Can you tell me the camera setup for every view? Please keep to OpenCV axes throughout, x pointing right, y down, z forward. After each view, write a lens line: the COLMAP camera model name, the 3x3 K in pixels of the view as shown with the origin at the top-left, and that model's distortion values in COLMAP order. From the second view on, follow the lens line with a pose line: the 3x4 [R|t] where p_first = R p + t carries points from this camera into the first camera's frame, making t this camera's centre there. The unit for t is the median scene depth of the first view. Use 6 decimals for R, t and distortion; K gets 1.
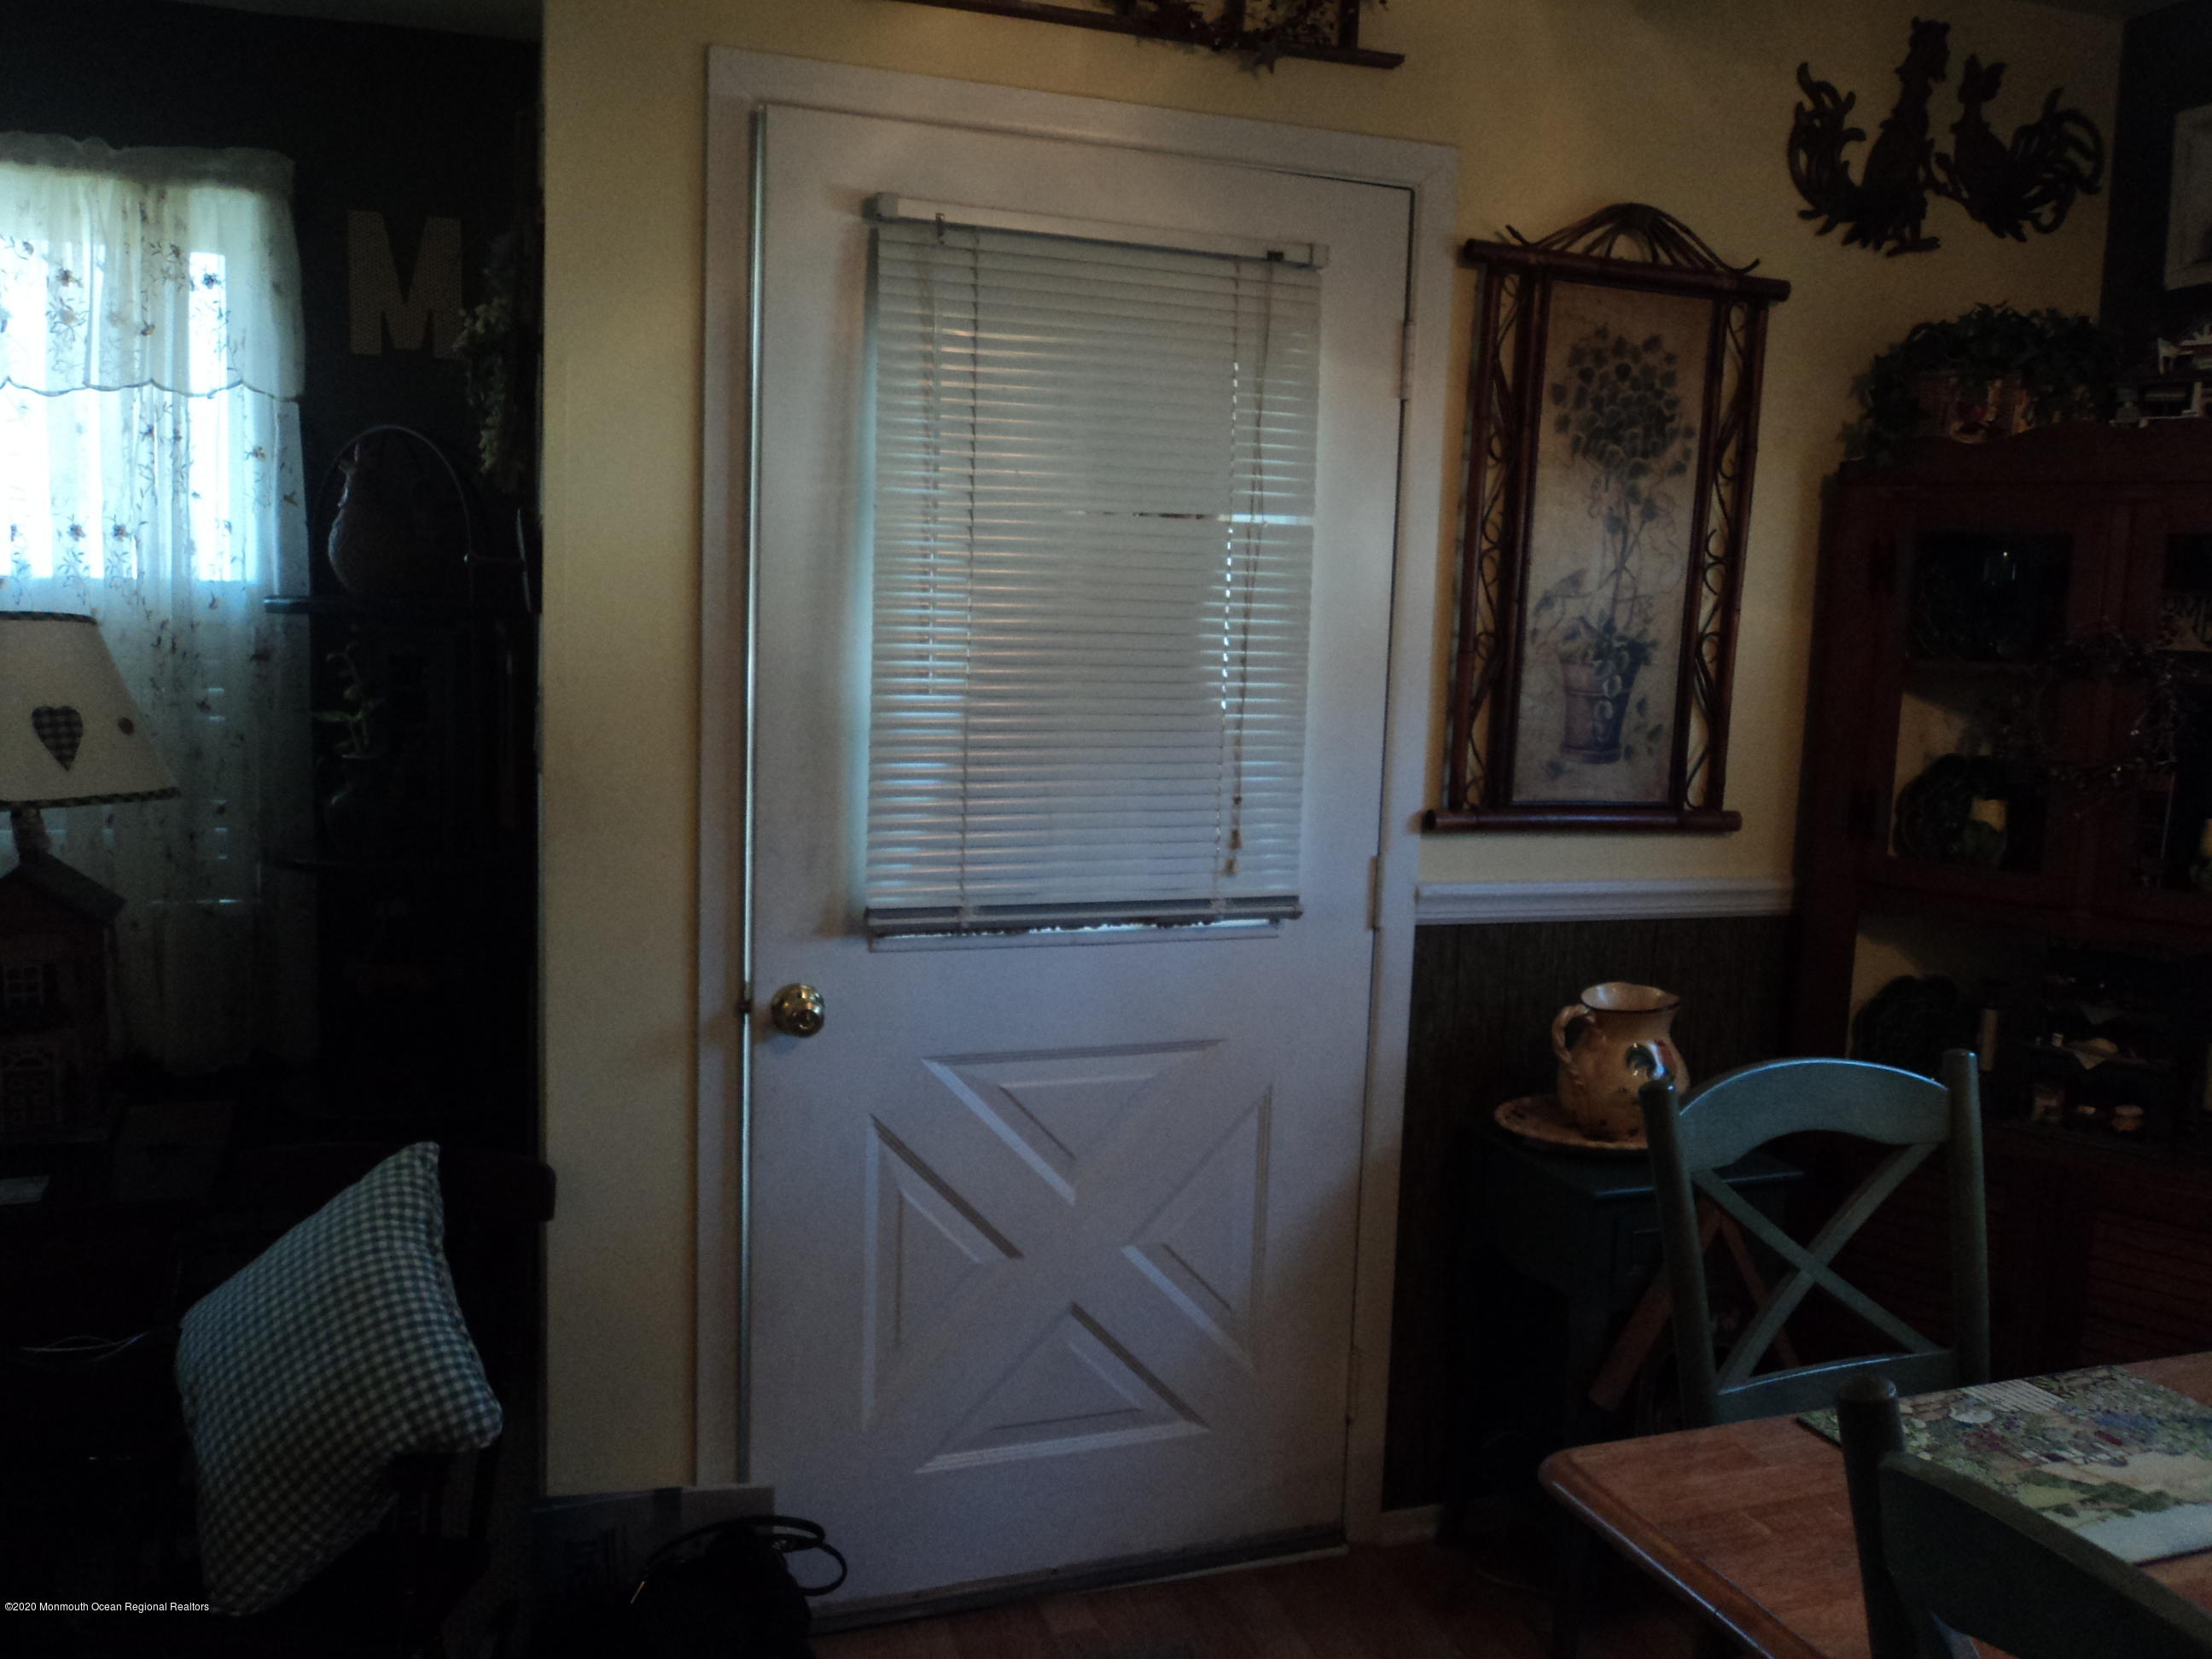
lens RADIAL K [[1757.5, 0, 1109.1], [0, 1757.5, 822.4], [0, 0, 1]] dist [-0.028128, 0.008376]
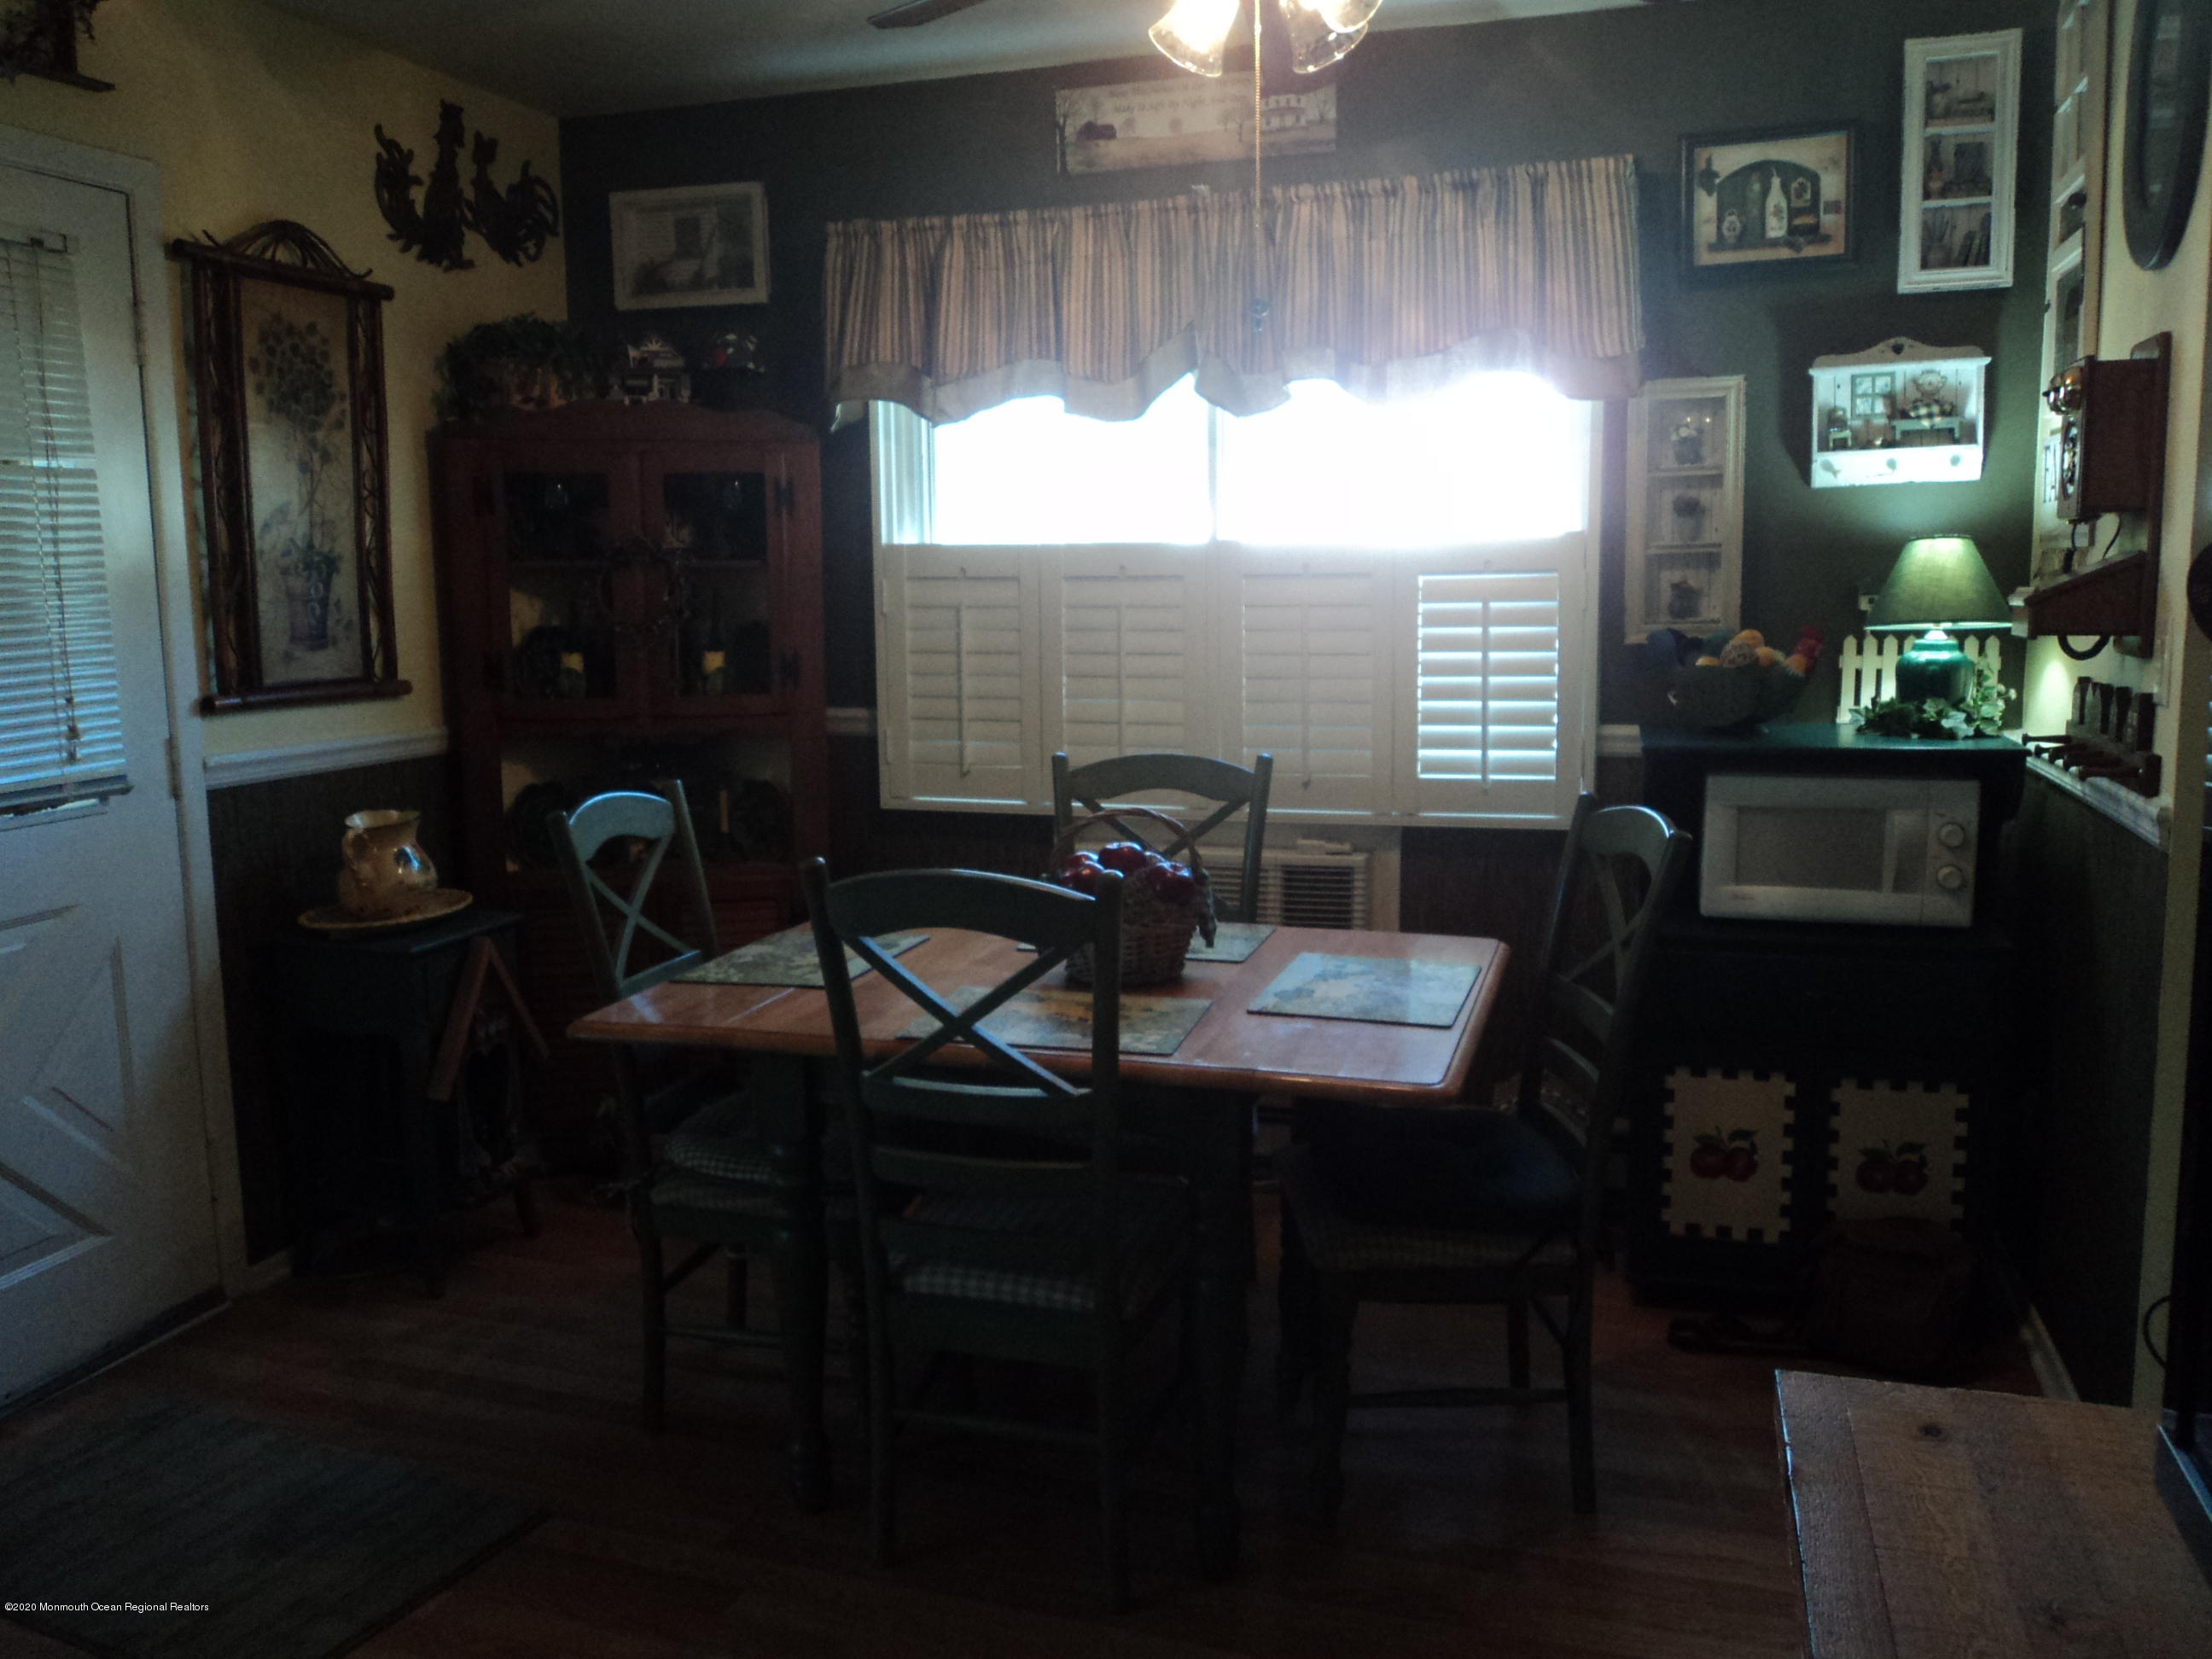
lens RADIAL K [[1757.5, 0, 1109.1], [0, 1757.5, 822.4], [0, 0, 1]] dist [-0.028128, 0.008376]
pose [[0.595269, -0.154721, 0.788490, -0.422061], [0.121994, 0.987313, 0.101636, 0.033061], [-0.794212, 0.035691, 0.606592, -0.258717]]
